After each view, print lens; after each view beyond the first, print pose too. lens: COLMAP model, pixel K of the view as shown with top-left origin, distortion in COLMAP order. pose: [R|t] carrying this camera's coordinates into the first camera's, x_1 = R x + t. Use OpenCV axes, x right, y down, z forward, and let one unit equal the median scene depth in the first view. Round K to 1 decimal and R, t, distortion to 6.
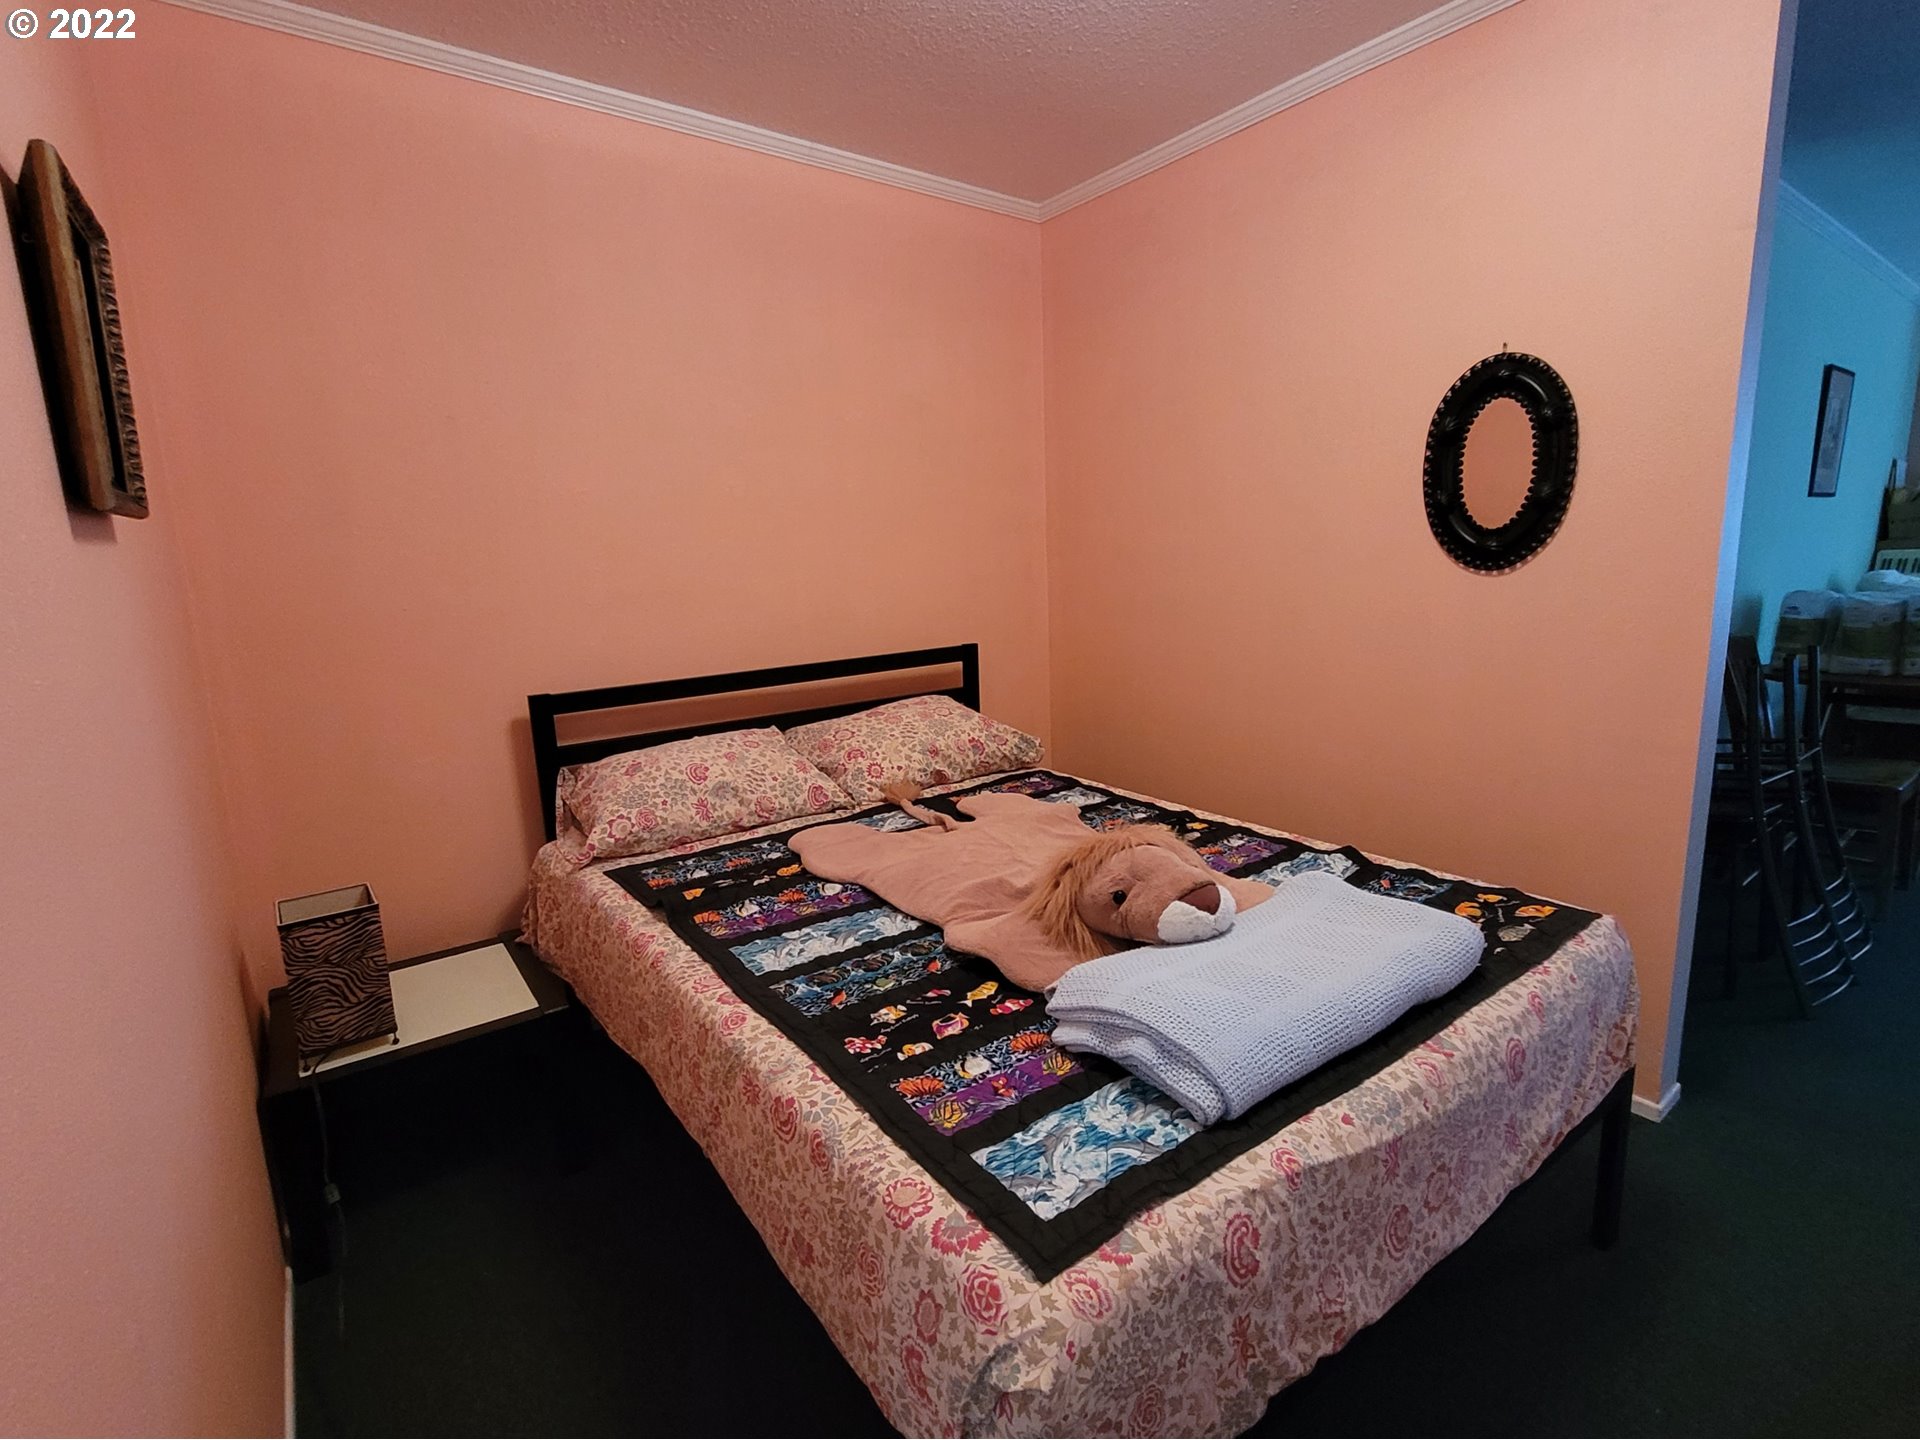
lens RADIAL K [[921.6, 0, 960.0], [0, 921.6, 720.0], [0, 0, 1]] dist [0.000989, 0.000129]
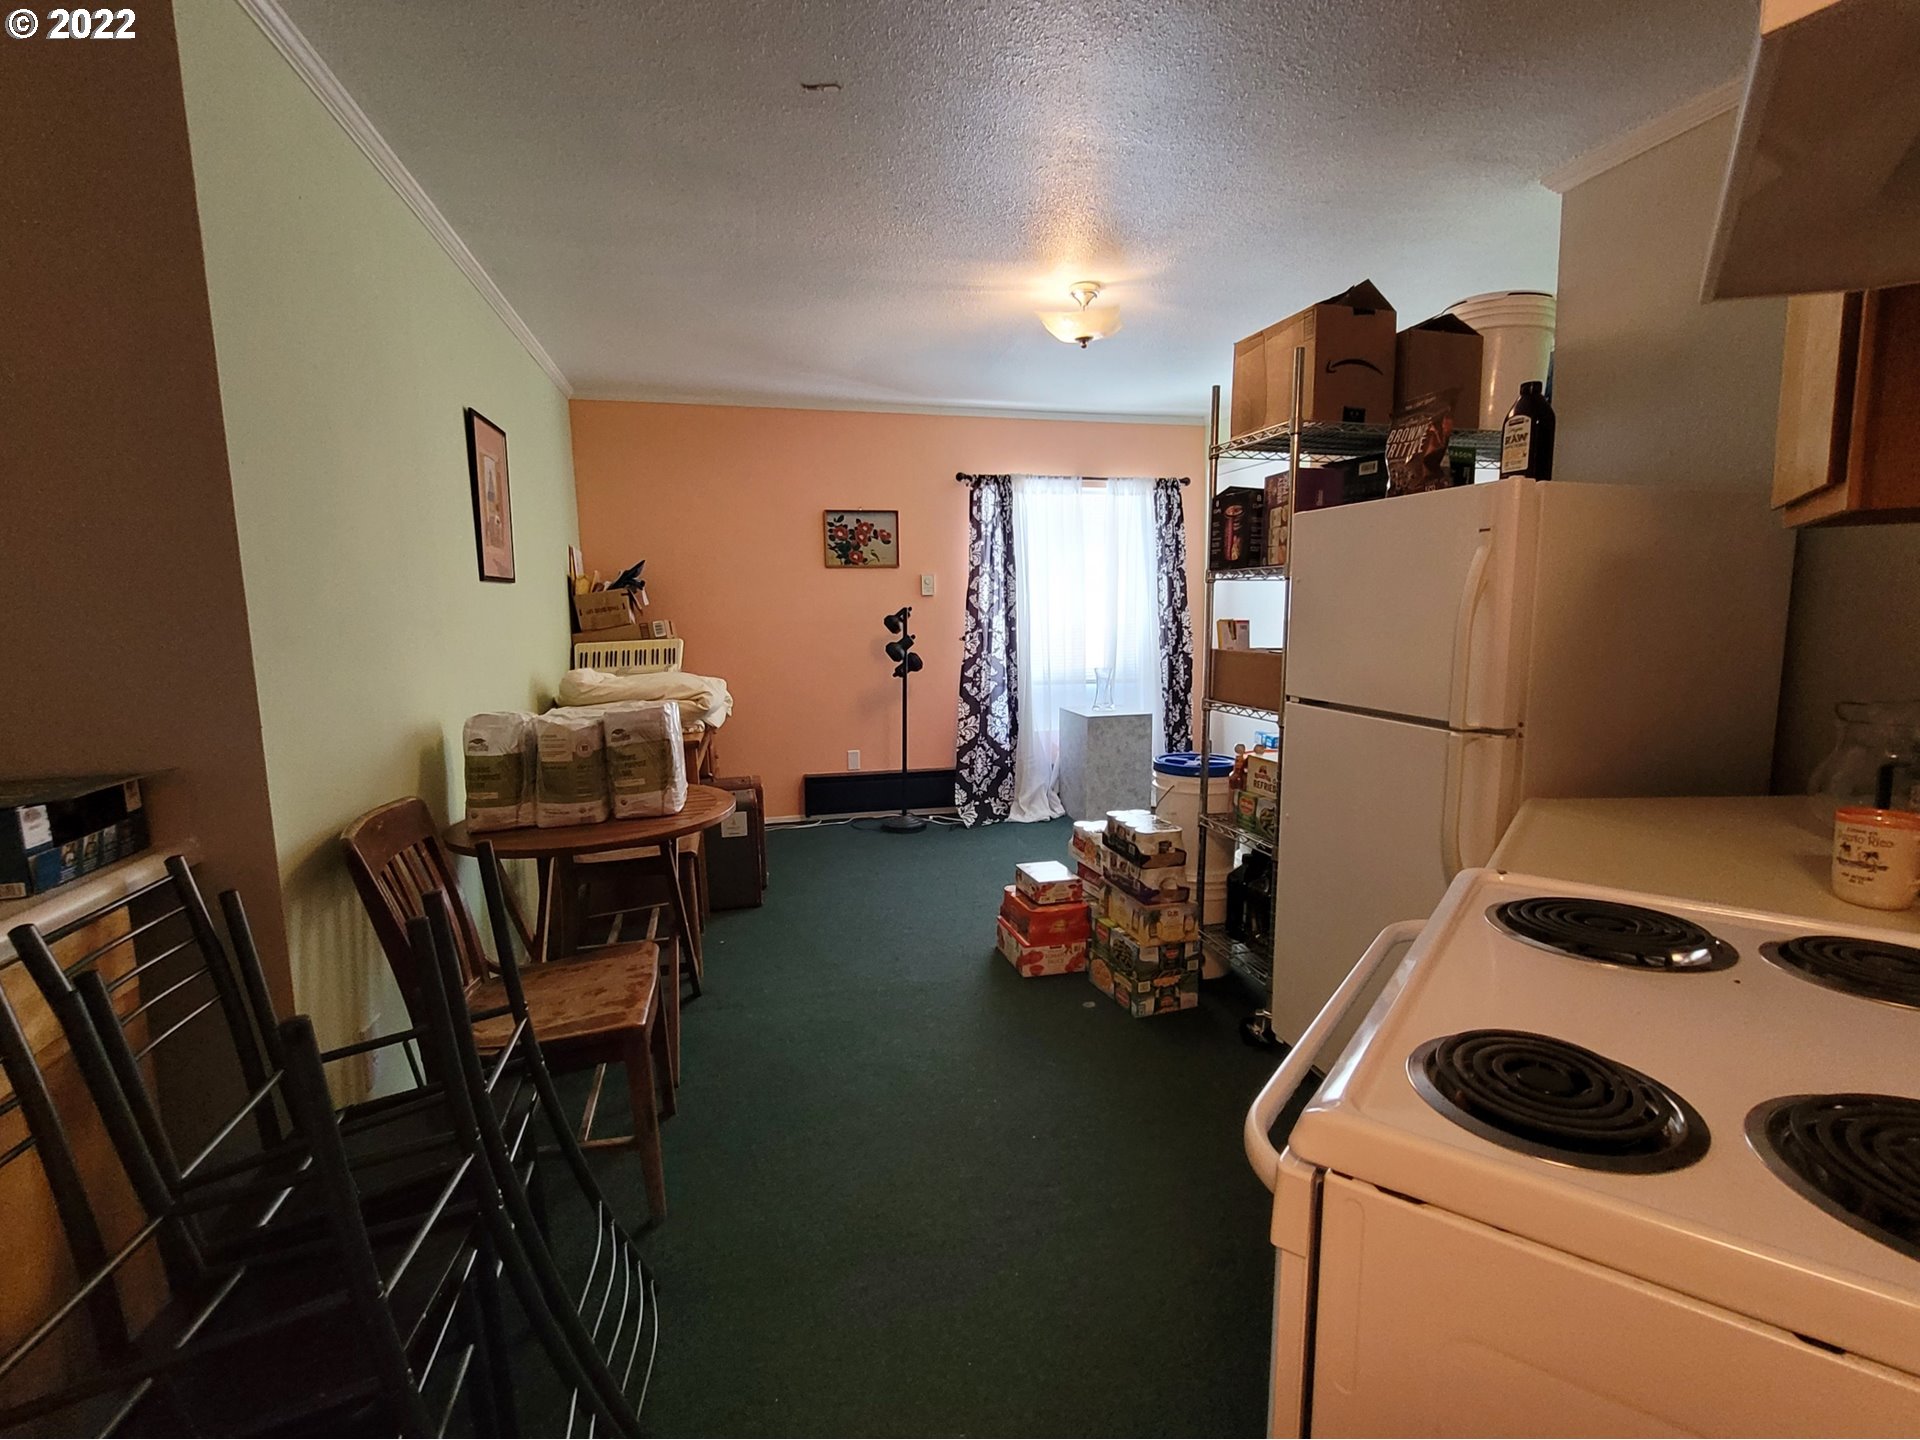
lens RADIAL K [[850.2, 0, 960.0], [0, 850.2, 720.0], [0, 0, 1]] dist [0.002383, -0.016497]
pose [[0.381914, -0.102012, 0.918550, 0.466884], [0.167354, 0.985092, 0.039820, -0.102926], [-0.908919, 0.138515, 0.393293, 0.429954]]
